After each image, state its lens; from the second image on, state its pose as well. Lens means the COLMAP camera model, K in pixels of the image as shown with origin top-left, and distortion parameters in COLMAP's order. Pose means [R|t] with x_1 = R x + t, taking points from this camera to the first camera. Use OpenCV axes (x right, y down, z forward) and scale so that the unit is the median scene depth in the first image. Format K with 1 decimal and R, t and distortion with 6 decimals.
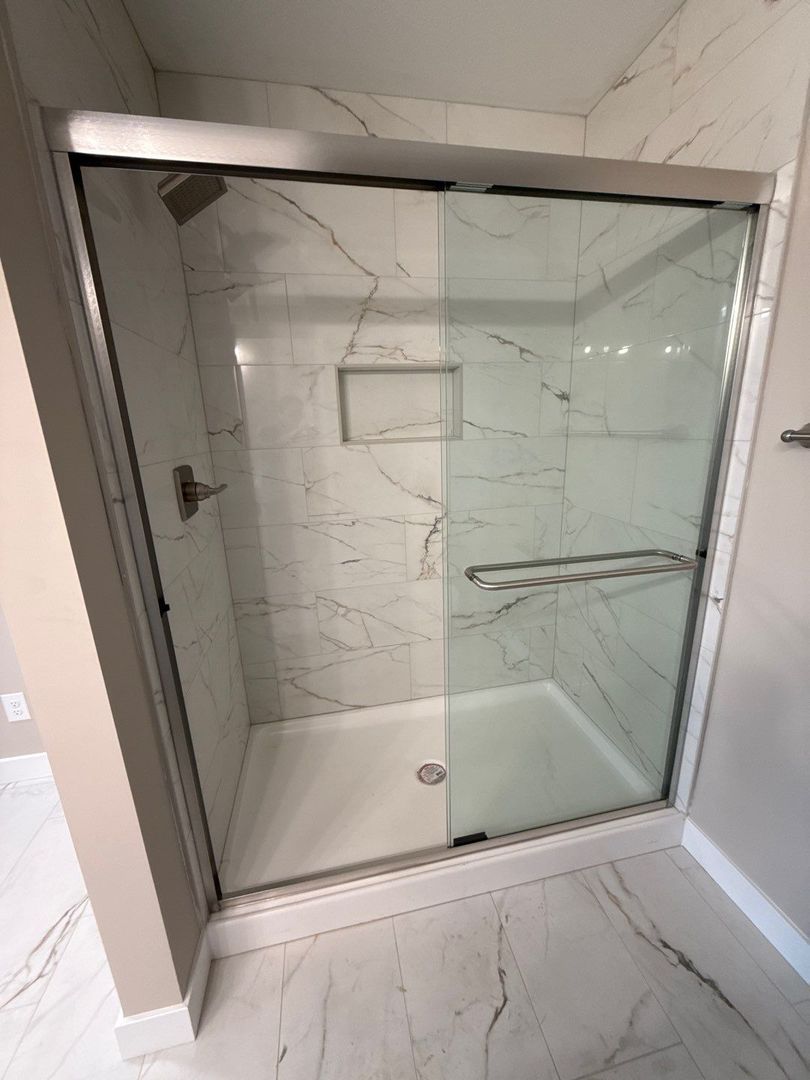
lens RADIAL K [[429.5, 0, 406.5], [0, 429.5, 536.2], [0, 0, 1]] dist [-0.000799, -0.000055]
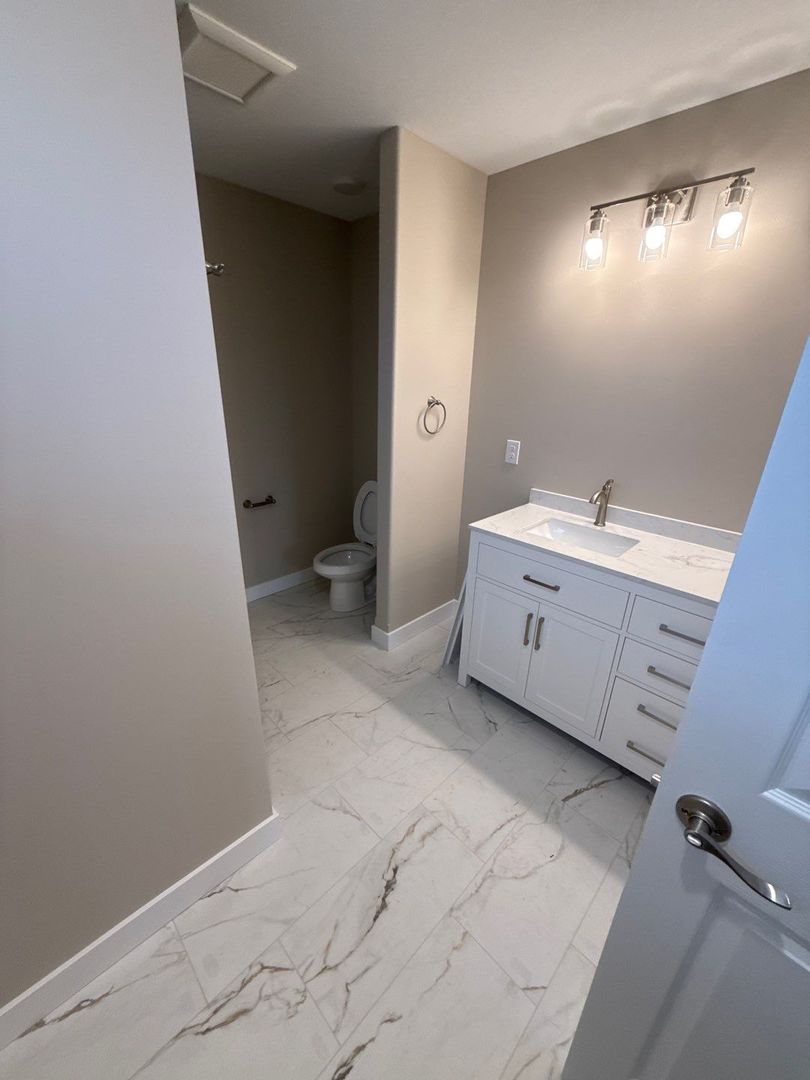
lens RADIAL K [[429.5, 0, 407.5], [0, 429.5, 541.0], [0, 0, 1]] dist [-0.000799, -0.000055]
pose [[-0.553878, -0.285796, 0.782010, -1.406267], [0.204846, 0.863594, 0.460699, -0.238547], [-0.807005, 0.415363, -0.419782, 0.654168]]
